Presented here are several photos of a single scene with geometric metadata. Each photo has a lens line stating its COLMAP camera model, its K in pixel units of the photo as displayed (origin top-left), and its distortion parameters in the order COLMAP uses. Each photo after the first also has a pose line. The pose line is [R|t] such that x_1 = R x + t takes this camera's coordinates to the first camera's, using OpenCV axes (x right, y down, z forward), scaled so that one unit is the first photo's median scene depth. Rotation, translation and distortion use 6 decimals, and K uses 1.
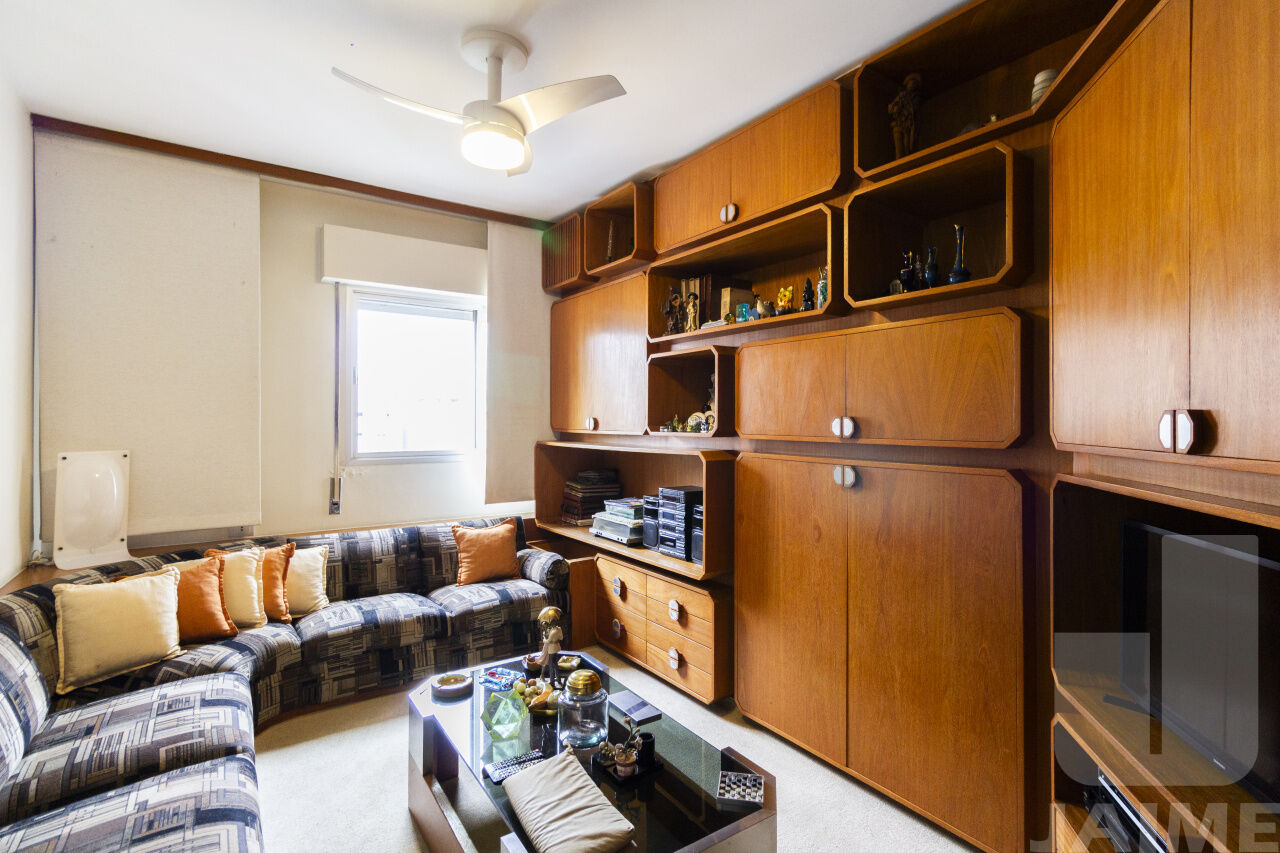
lens RADIAL K [[622.3, 0, 641.3], [0, 622.3, 419.4], [0, 0, 1]] dist [0.000122, 0.000279]
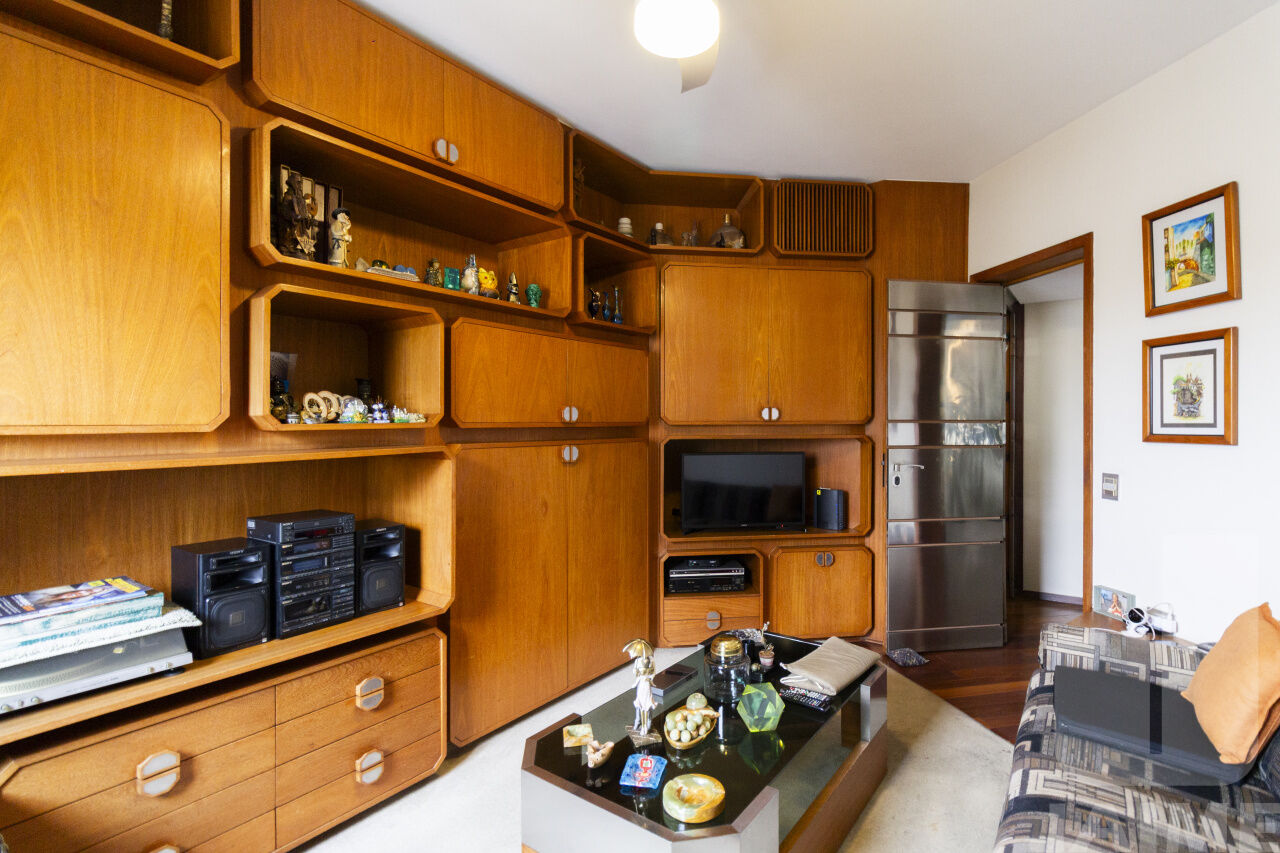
lens RADIAL K [[622.3, 0, 641.3], [0, 622.3, 419.4], [0, 0, 1]] dist [0.000122, 0.000279]
pose [[-0.327552, -0.008294, 0.944797, -0.889997], [-0.005106, 0.999962, 0.007009, 0.013070], [-0.944819, -0.002528, -0.327582, 1.271402]]
